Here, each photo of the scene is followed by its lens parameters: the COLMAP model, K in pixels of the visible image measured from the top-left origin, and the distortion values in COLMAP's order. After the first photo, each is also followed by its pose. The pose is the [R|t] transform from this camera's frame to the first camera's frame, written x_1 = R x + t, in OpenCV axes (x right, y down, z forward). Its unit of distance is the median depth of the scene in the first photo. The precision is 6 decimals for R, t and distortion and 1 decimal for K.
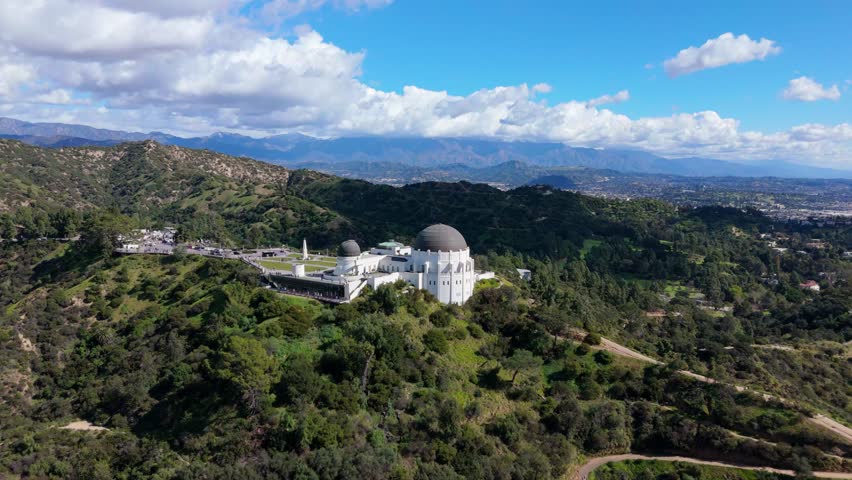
lens RADIAL K [[653.4, 0, 426.3], [0, 653.4, 239.2], [0, 0, 1]] dist [0.033389, -0.005810]
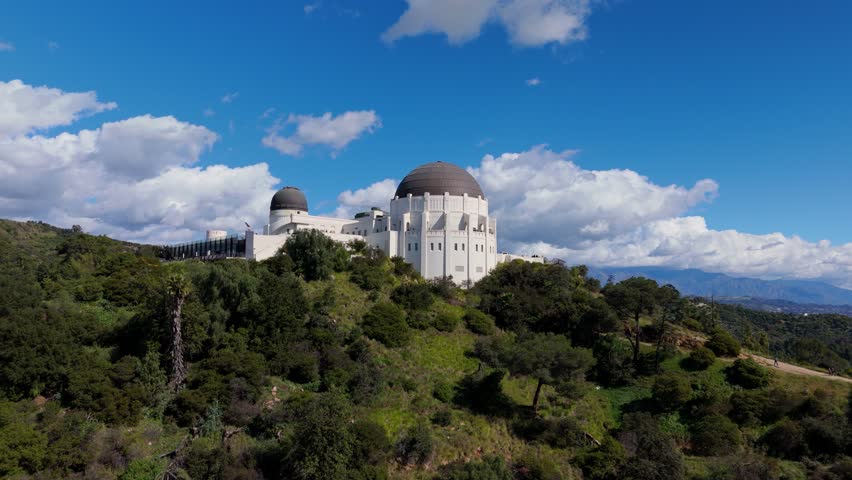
lens RADIAL K [[653.4, 0, 424.2], [0, 653.4, 241.9], [0, 0, 1]] dist [0.033389, -0.005810]
pose [[0.974765, -0.023001, -0.222044, 0.154713], [-0.023411, 0.978660, -0.204148, 0.189913], [0.222001, 0.204195, 0.953425, 0.488179]]
